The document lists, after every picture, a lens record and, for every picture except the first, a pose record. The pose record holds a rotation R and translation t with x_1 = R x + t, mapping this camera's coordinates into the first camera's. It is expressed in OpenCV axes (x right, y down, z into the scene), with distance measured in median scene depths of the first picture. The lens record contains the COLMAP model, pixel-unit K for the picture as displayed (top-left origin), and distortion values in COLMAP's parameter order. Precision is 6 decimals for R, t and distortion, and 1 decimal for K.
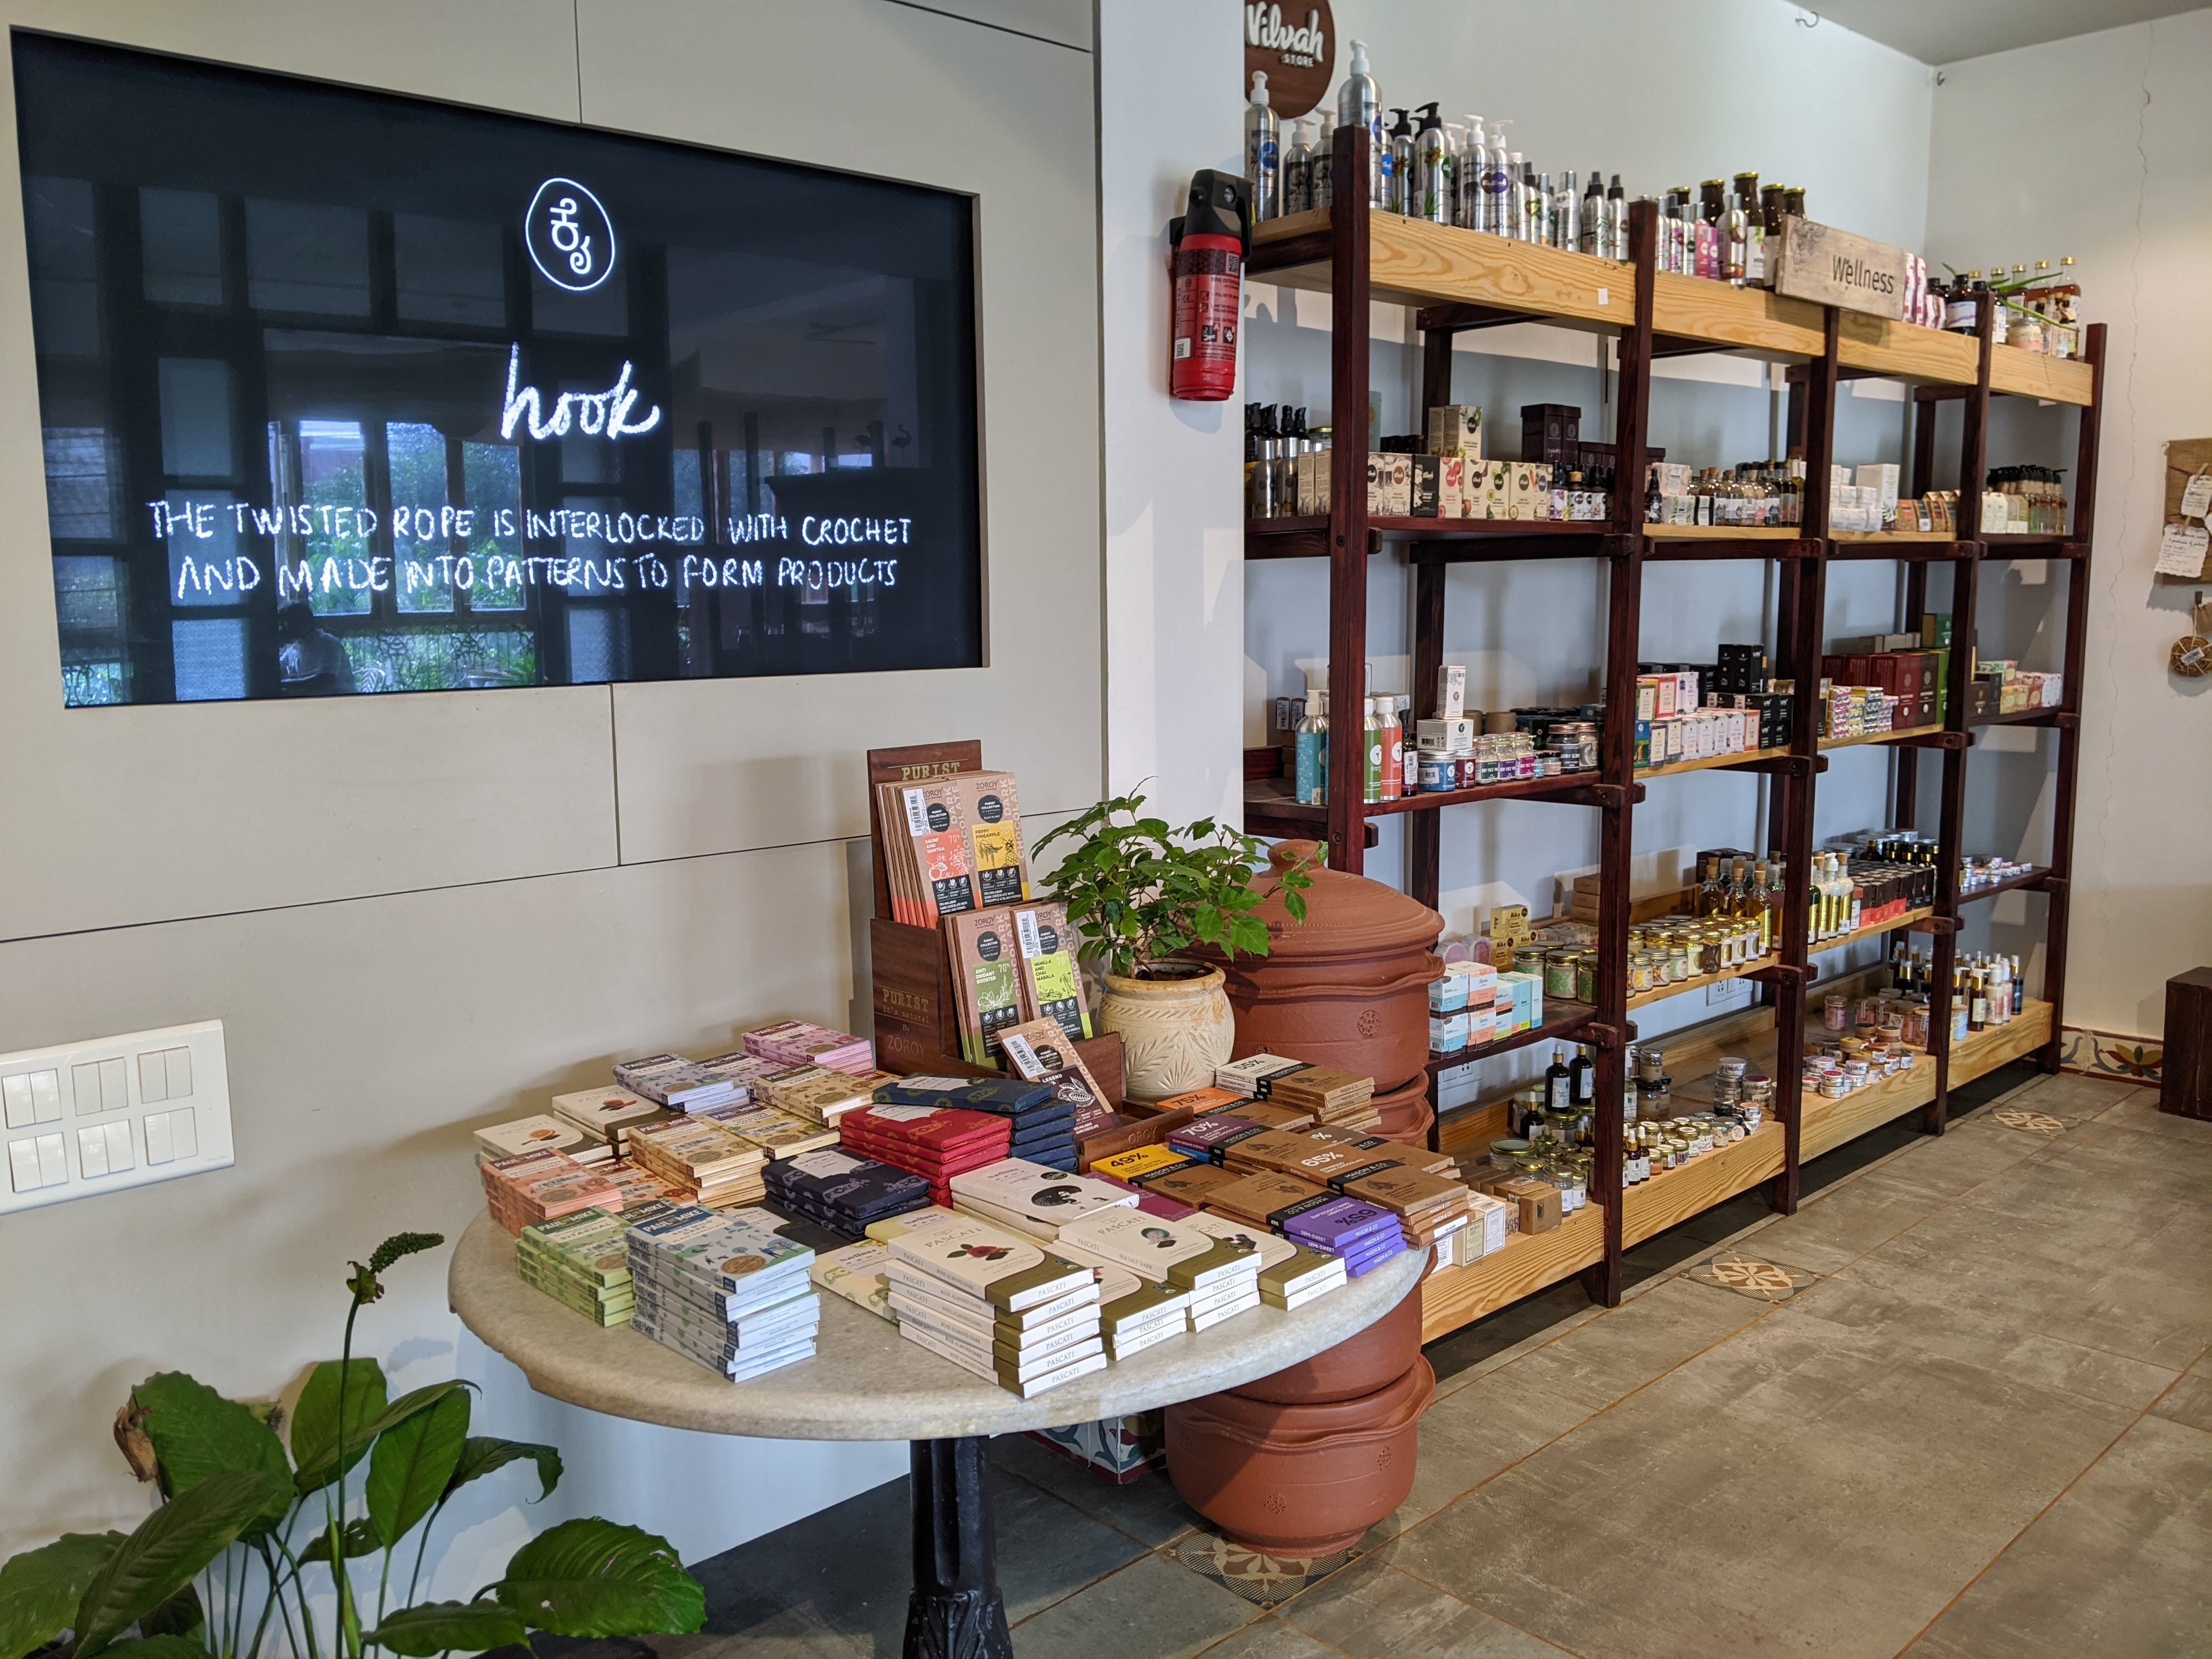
lens RADIAL K [[1740.6, 0, 1106.0], [0, 1740.6, 829.5], [0, 0, 1]] dist [0.061293, -0.123592]
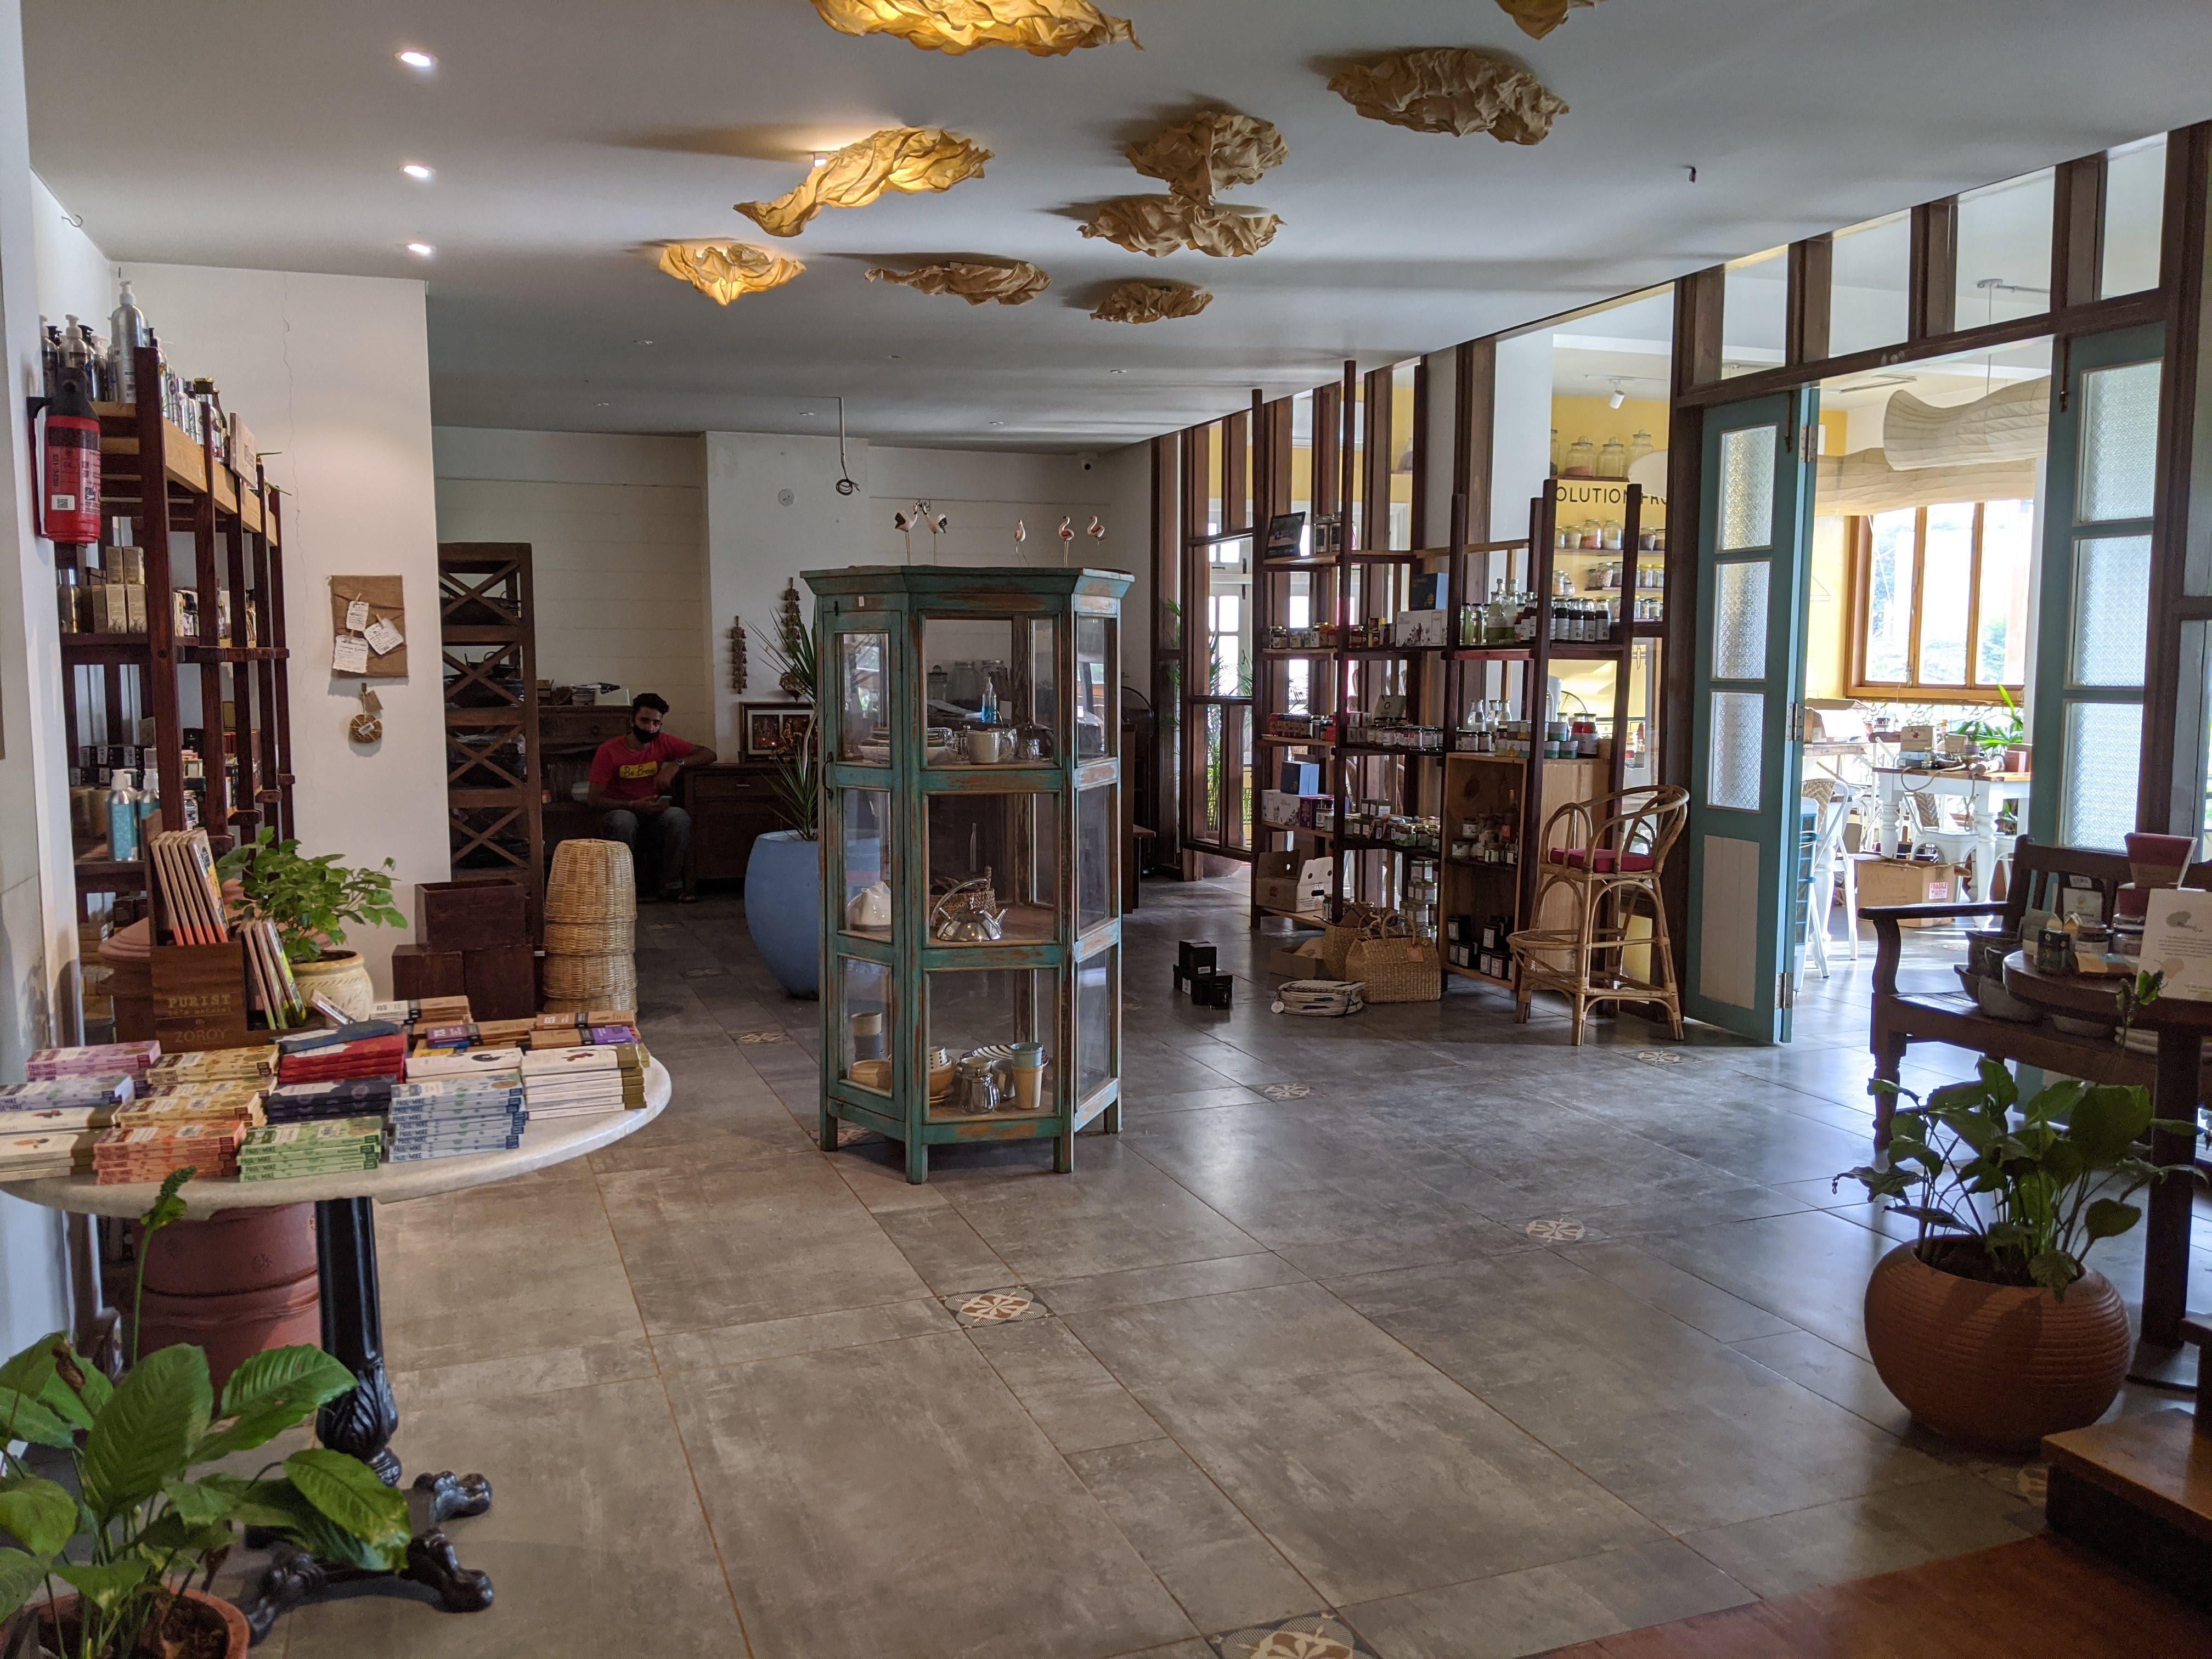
lens RADIAL K [[1752.6, 0, 1101.5], [0, 1752.6, 844.1], [0, 0, 1]] dist [0.083572, -0.136813]
pose [[0.368281, -0.090406, 0.925309, -0.497197], [0.124779, 0.991063, 0.047168, 0.000110], [-0.921303, 0.098088, 0.376270, -0.078390]]
